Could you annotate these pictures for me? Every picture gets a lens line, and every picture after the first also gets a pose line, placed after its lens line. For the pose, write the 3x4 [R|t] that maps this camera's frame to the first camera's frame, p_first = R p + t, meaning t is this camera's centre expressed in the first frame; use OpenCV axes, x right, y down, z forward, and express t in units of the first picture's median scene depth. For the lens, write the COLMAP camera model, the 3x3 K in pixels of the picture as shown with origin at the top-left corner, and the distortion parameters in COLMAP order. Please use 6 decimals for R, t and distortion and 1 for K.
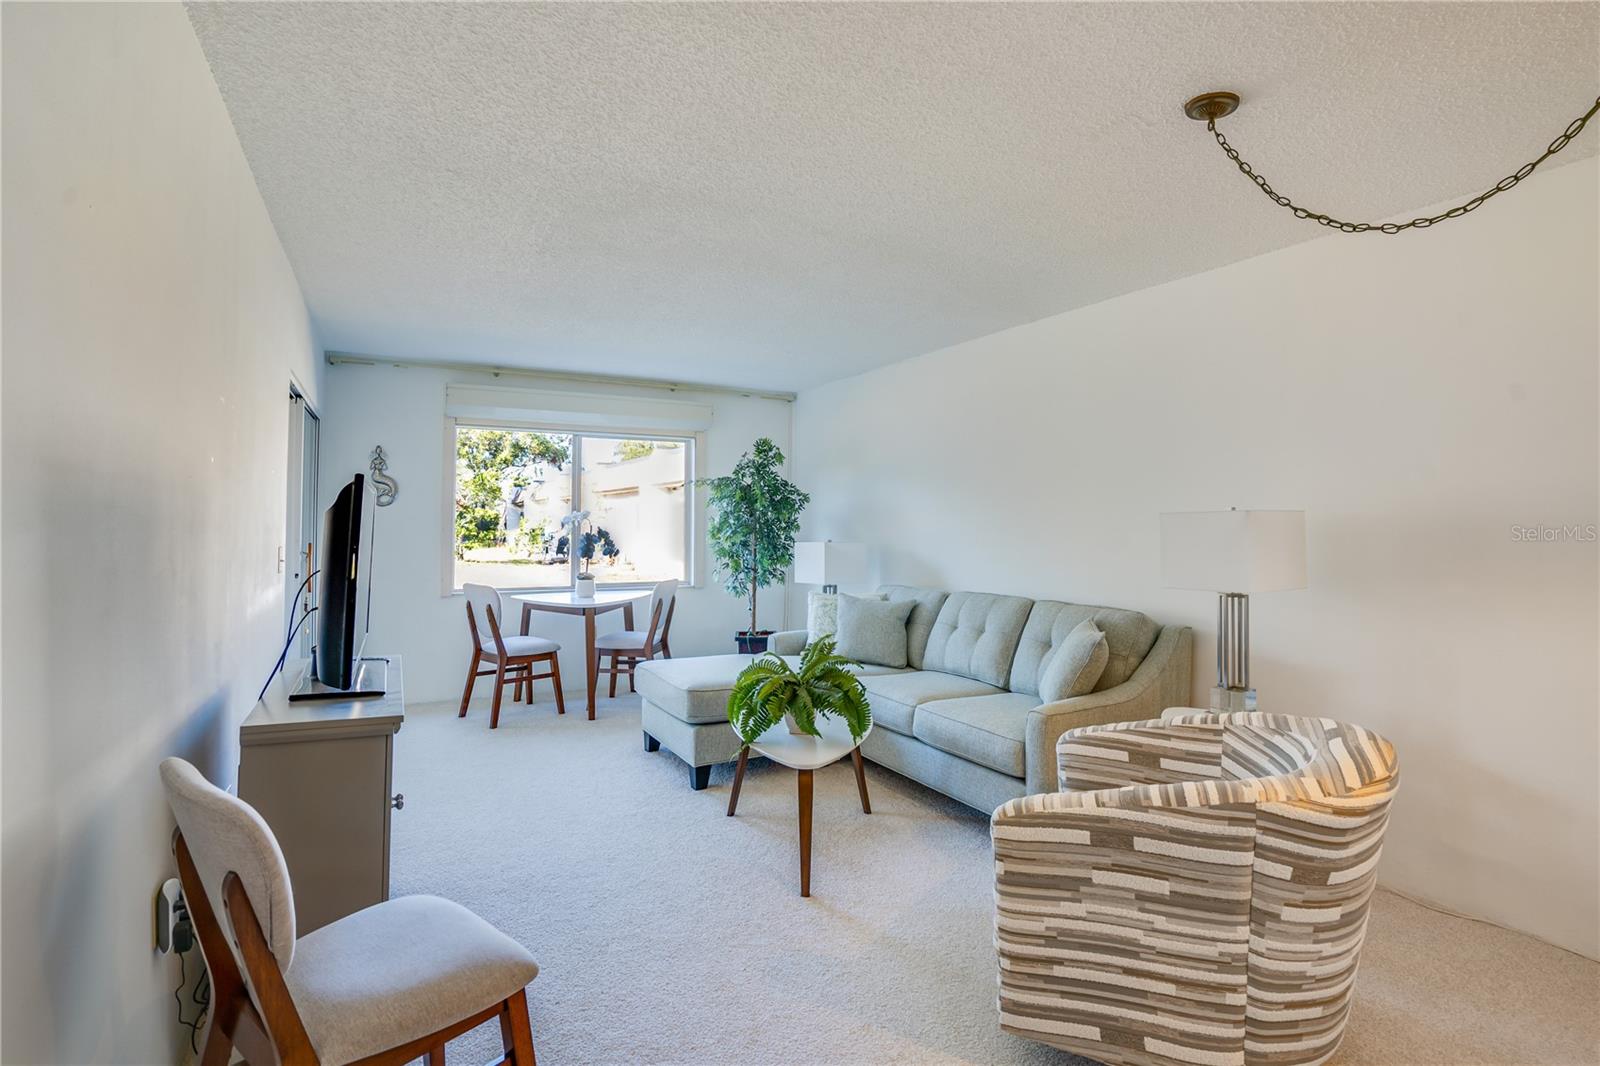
lens RADIAL K [[773.1, 0, 816.0], [0, 773.1, 499.1], [0, 0, 1]] dist [-0.068797, 0.024786]
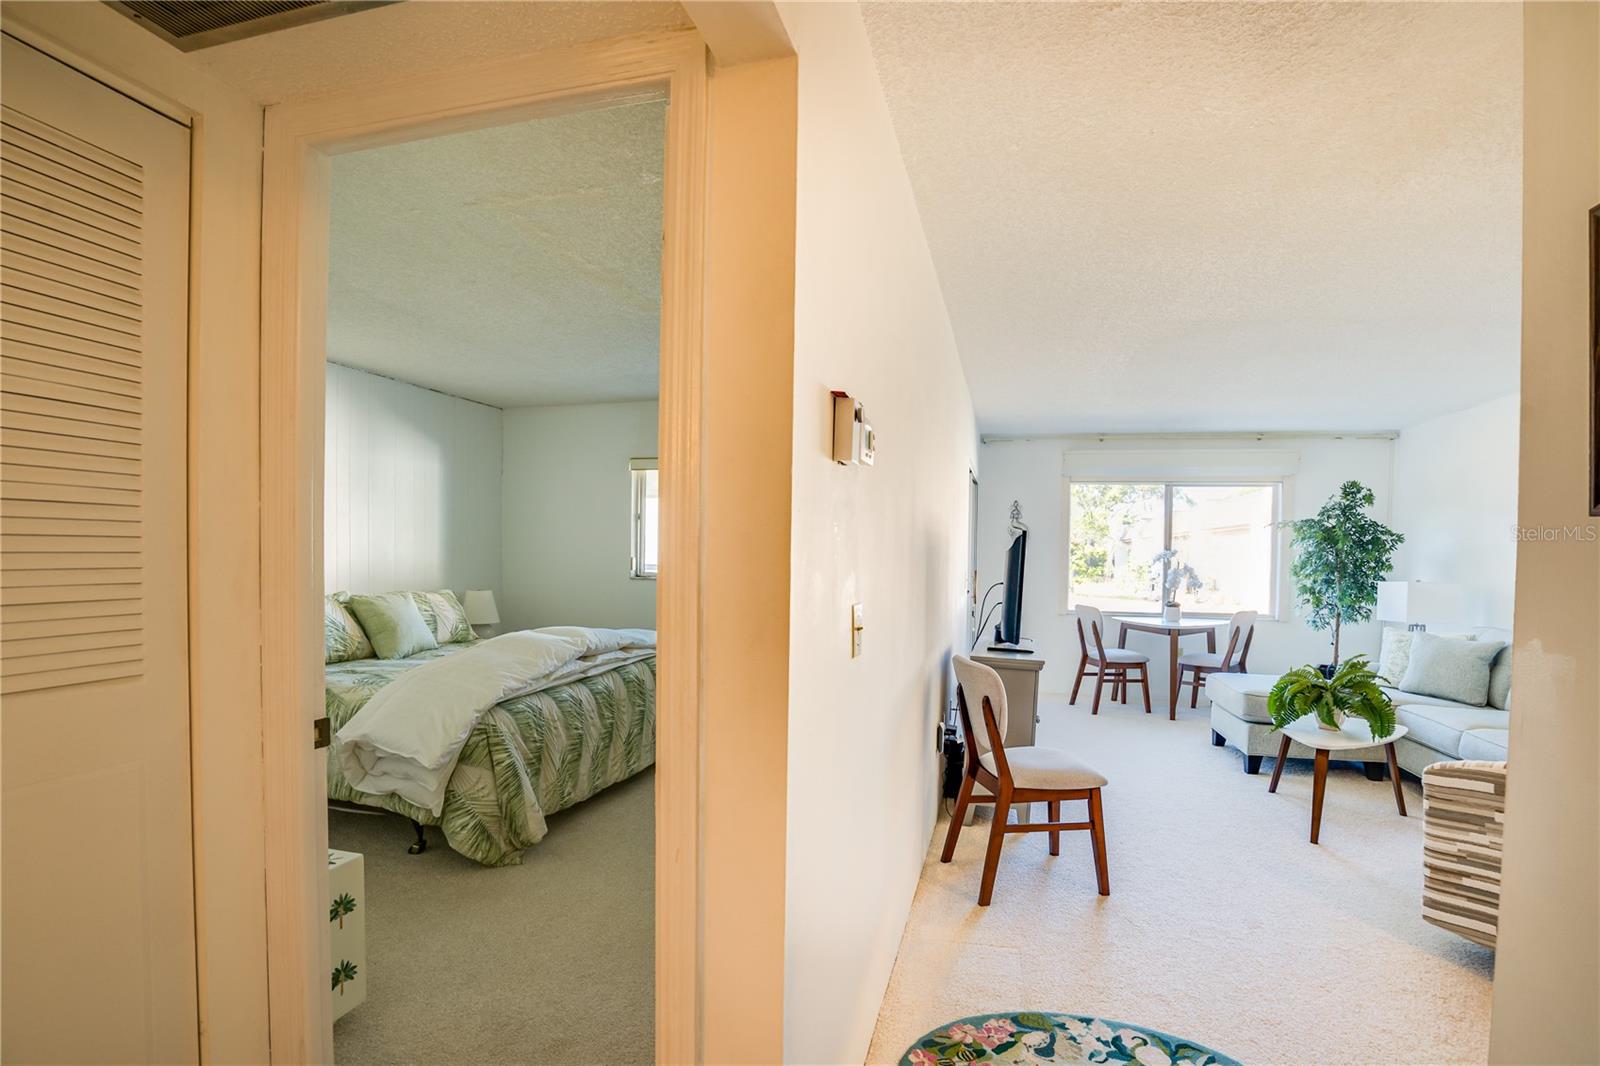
lens RADIAL K [[790.6, 0, 810.8], [0, 790.6, 578.5], [0, 0, 1]] dist [-0.077740, 0.027686]
pose [[0.727126, 0.029862, -0.685855, 0.129295], [0.007748, 0.998633, 0.051695, -0.007535], [0.686461, -0.042902, 0.725900, -0.287538]]
